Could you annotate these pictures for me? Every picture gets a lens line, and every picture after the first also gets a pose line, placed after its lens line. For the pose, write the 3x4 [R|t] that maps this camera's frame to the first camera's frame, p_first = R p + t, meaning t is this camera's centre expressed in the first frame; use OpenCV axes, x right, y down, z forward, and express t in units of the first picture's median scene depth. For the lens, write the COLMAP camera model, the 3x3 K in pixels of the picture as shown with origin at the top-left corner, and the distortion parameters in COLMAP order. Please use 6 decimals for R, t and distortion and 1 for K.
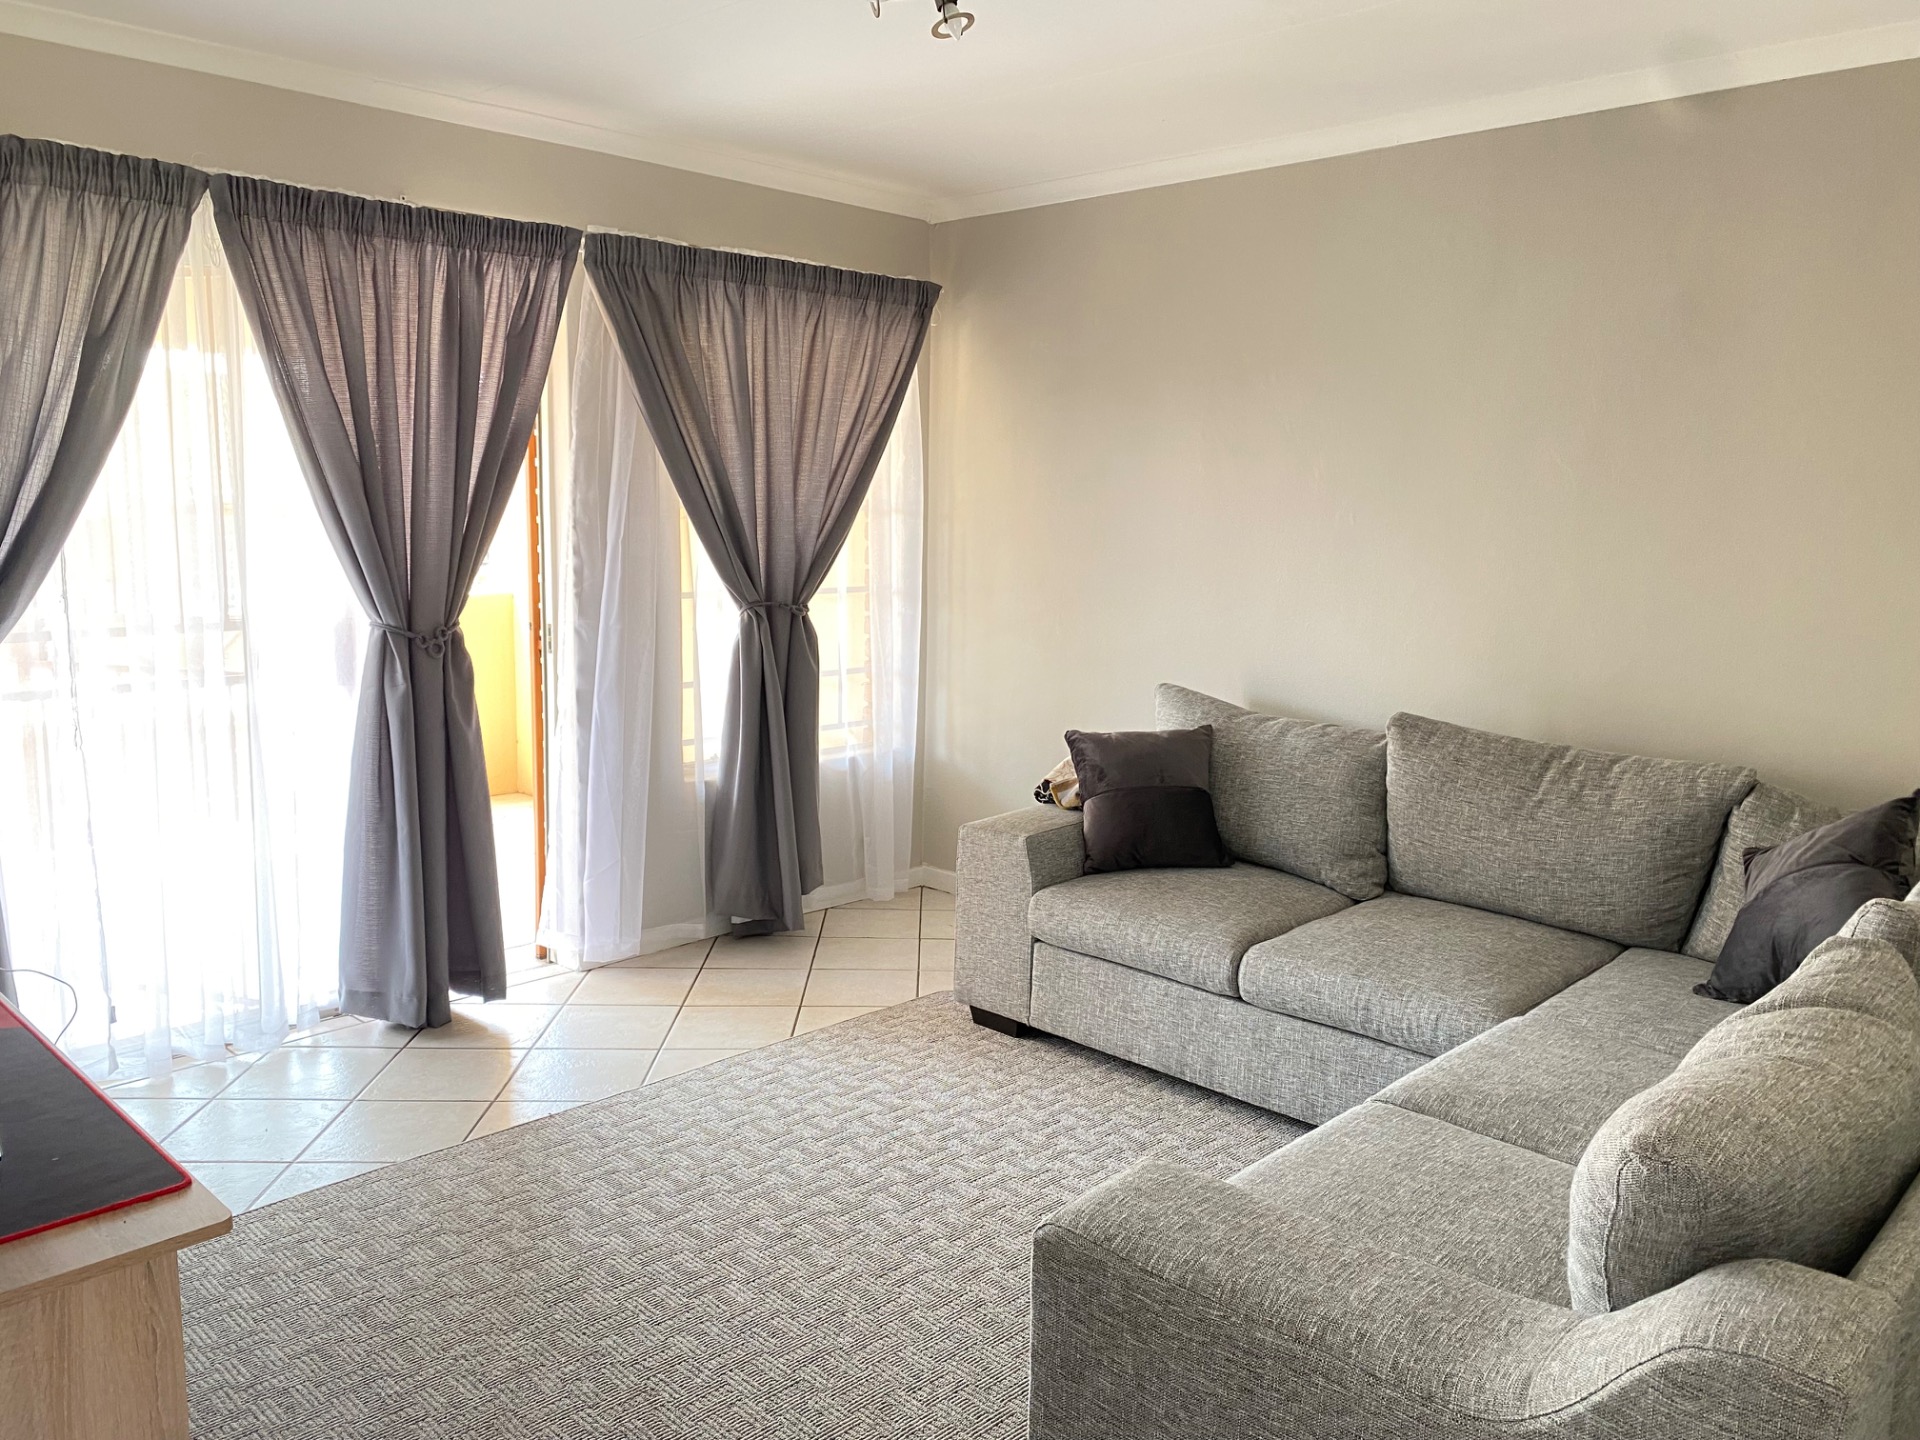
lens RADIAL K [[1447.8, 0, 953.9], [0, 1447.8, 668.5], [0, 0, 1]] dist [0.229155, -0.361881]
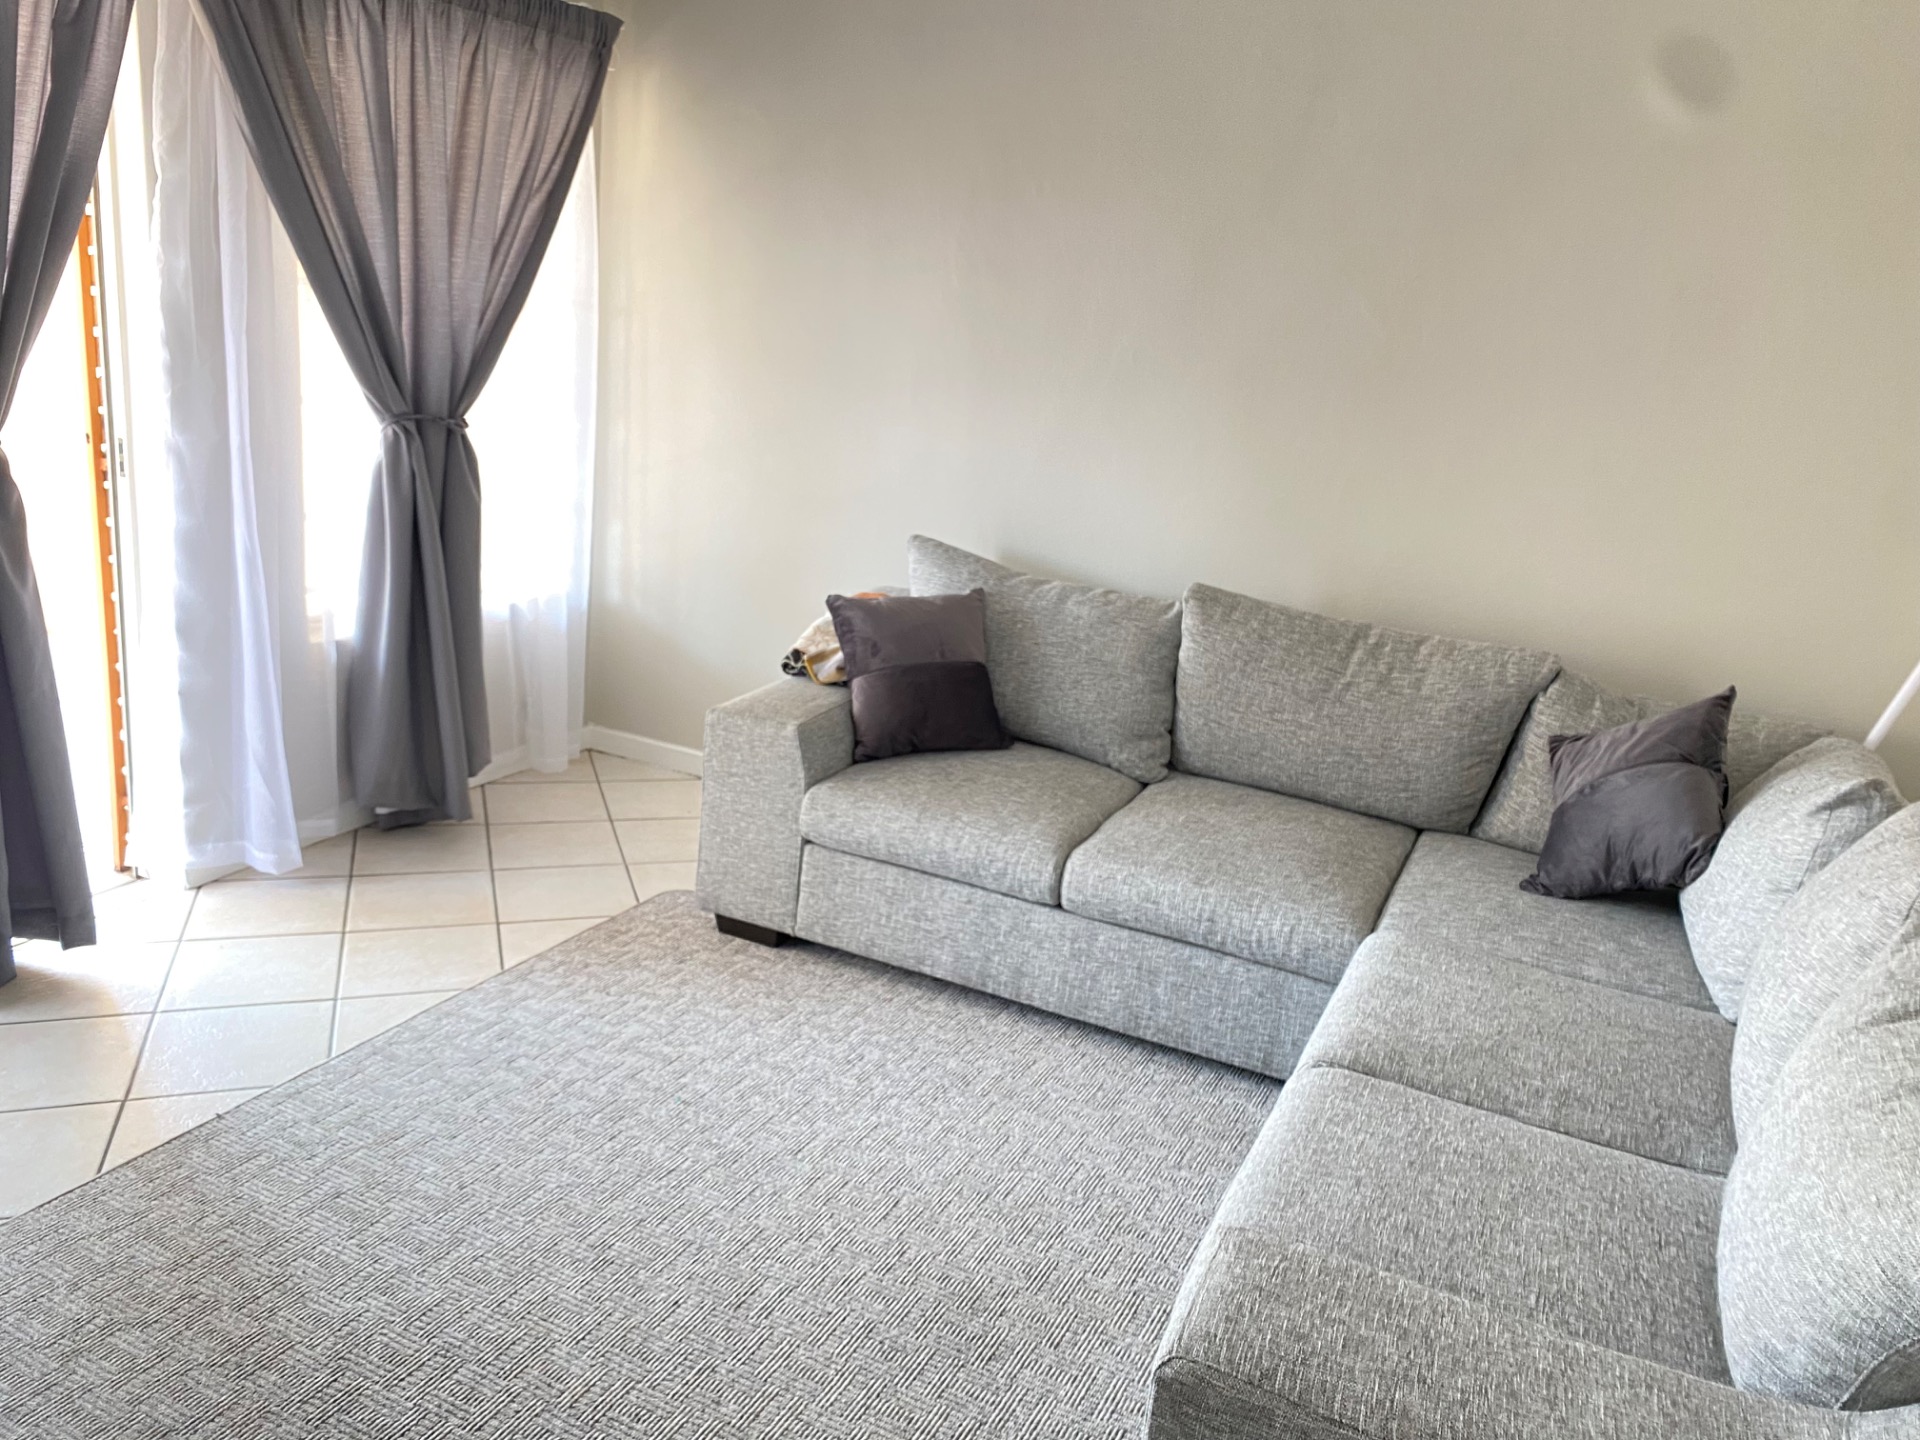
lens RADIAL K [[1467.2, 0, 918.0], [0, 1467.2, 636.4], [0, 0, 1]] dist [0.132275, -0.095781]
pose [[0.949191, -0.005665, 0.314650, -0.158604], [-0.035902, 0.991361, 0.126151, -0.048413], [-0.312646, -0.131037, 0.940788, 0.177103]]
